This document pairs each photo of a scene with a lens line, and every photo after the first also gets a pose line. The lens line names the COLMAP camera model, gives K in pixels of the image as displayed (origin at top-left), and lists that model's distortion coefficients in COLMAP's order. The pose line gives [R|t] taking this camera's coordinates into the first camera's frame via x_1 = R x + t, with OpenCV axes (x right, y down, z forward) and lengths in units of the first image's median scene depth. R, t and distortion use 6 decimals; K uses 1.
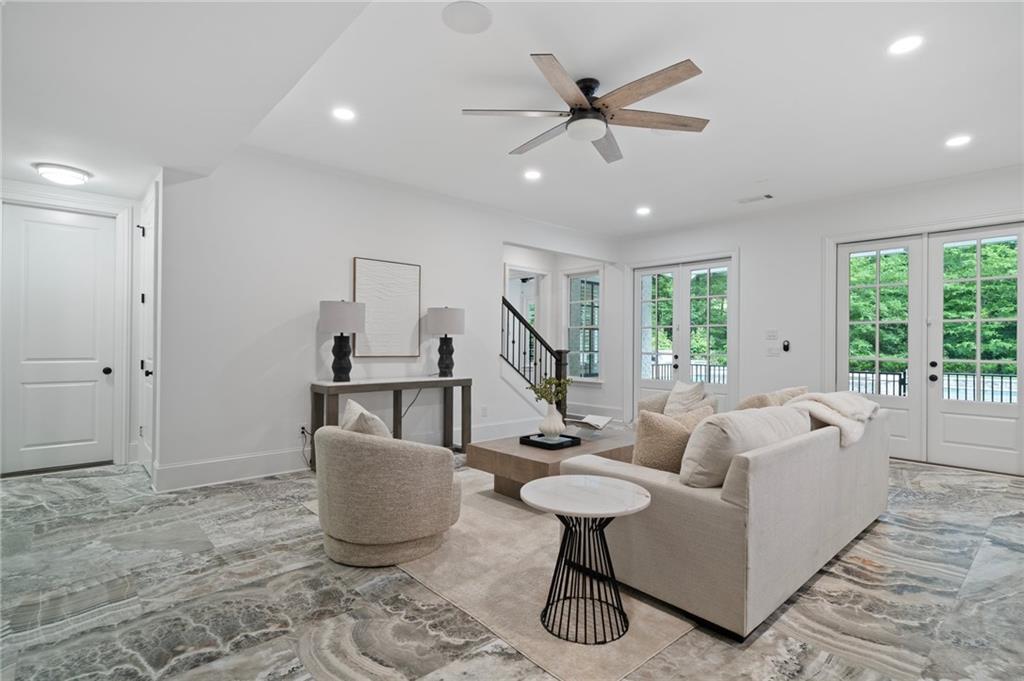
lens RADIAL K [[509.3, 0, 508.1], [0, 509.3, 344.4], [0, 0, 1]] dist [-0.003047, 0.000104]
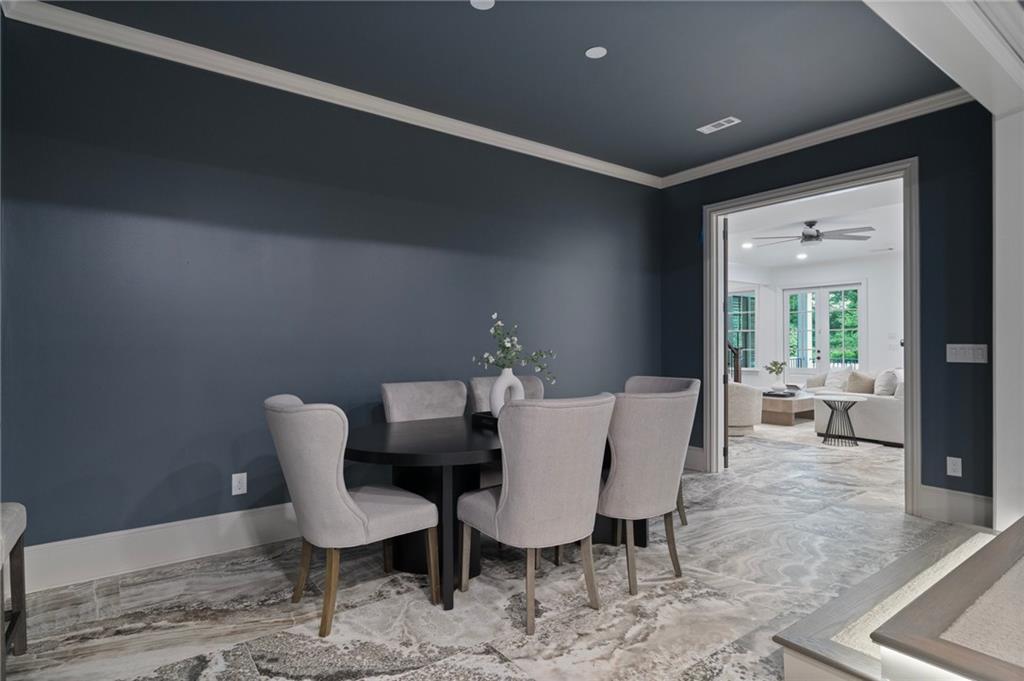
lens RADIAL K [[533.5, 0, 514.6], [0, 533.5, 340.6], [0, 0, 1]] dist [0.000062, -0.000081]
pose [[0.995001, -0.010255, -0.099338, -0.380908], [0.009935, 0.999944, -0.003717, -0.009266], [0.099370, 0.002712, 0.995047, -0.595647]]
